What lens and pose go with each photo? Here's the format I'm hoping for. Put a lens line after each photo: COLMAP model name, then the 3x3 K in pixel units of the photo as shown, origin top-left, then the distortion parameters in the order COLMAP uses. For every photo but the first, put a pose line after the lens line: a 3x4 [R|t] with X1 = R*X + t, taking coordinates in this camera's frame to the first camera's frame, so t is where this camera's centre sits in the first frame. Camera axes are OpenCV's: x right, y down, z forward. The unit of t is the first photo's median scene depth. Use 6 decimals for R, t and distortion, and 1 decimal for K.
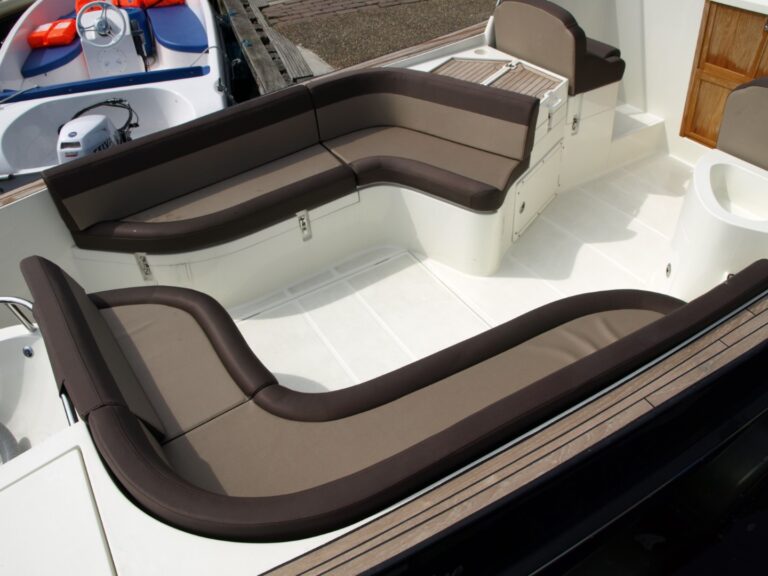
lens RADIAL K [[618.1, 0, 380.1], [0, 618.1, 290.0], [0, 0, 1]] dist [-0.073477, 0.023615]
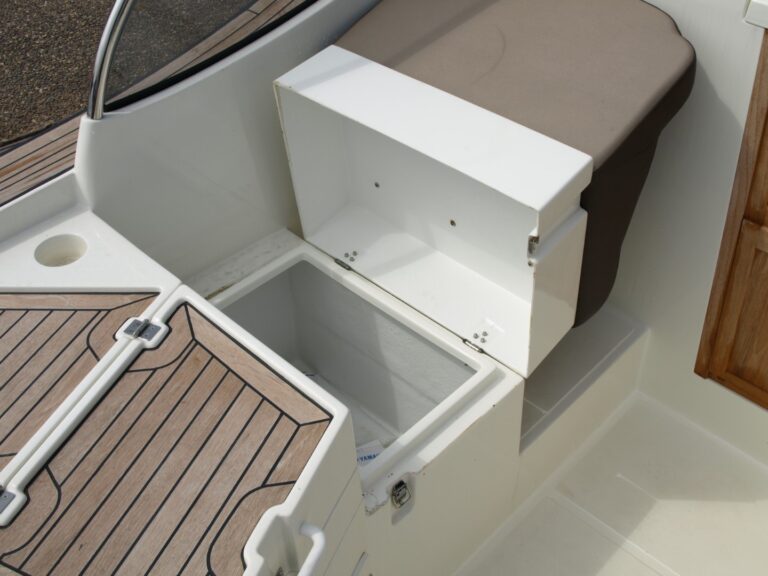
lens RADIAL K [[870.6, 0, 382.6], [0, 870.6, 286.4], [0, 0, 1]] dist [-0.076128, 0.000000]
pose [[0.970888, -0.118997, 0.207884, 0.236399], [0.119256, 0.992799, 0.011330, -0.374519], [-0.207735, 0.013791, 0.978088, 0.595065]]
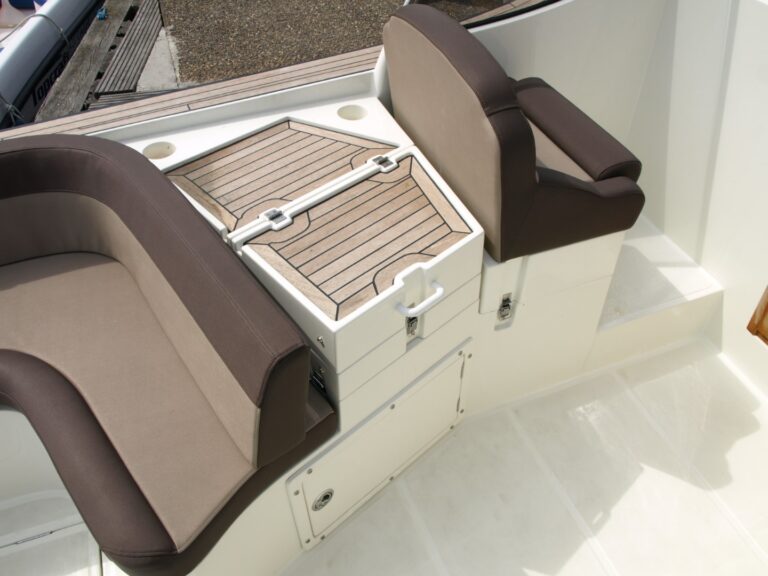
lens RADIAL K [[618.1, 0, 377.9], [0, 618.1, 291.5], [0, 0, 1]] dist [-0.073477, 0.023615]
pose [[0.979773, 0.176112, -0.095025, 0.267124], [-0.169140, 0.982573, 0.077081, -0.304249], [0.106944, -0.059449, 0.992486, 0.533758]]
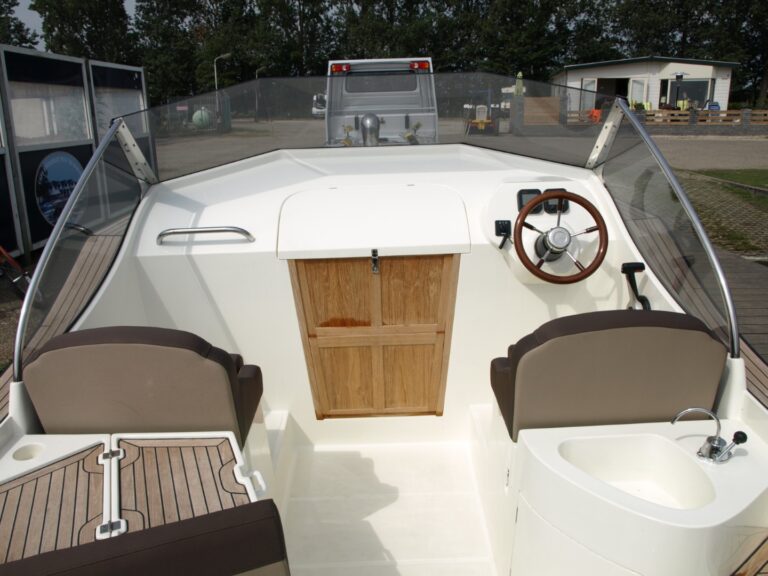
lens RADIAL K [[618.1, 0, 381.3], [0, 618.1, 286.9], [0, 0, 1]] dist [-0.073477, 0.023615]
pose [[0.526462, -0.250936, 0.812323, -0.054800], [0.558680, 0.822314, -0.108056, -0.296357], [-0.640870, 0.510716, 0.573110, 0.469699]]
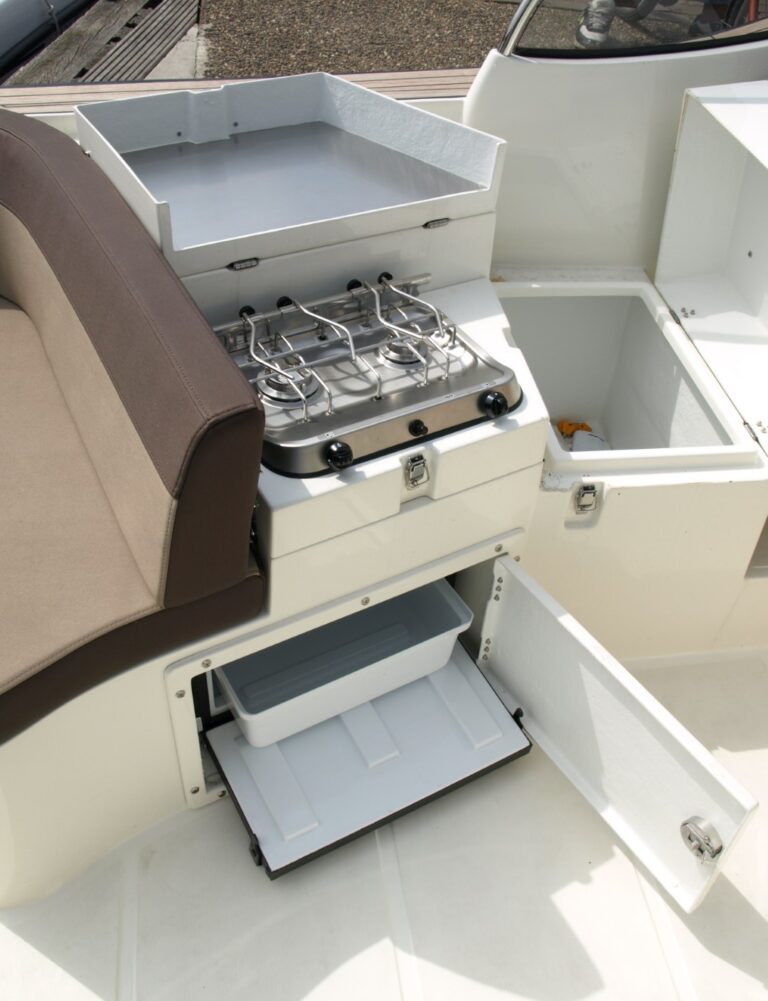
lens RADIAL K [[987.8, 0, 389.1], [0, 987.8, 499.7], [0, 0, 1]] dist [-0.060399, 0.000000]
pose [[0.908170, 0.361060, -0.211808, 0.333015], [-0.354915, 0.932443, 0.067722, -0.268153], [0.221950, 0.013671, 0.974962, 0.542055]]
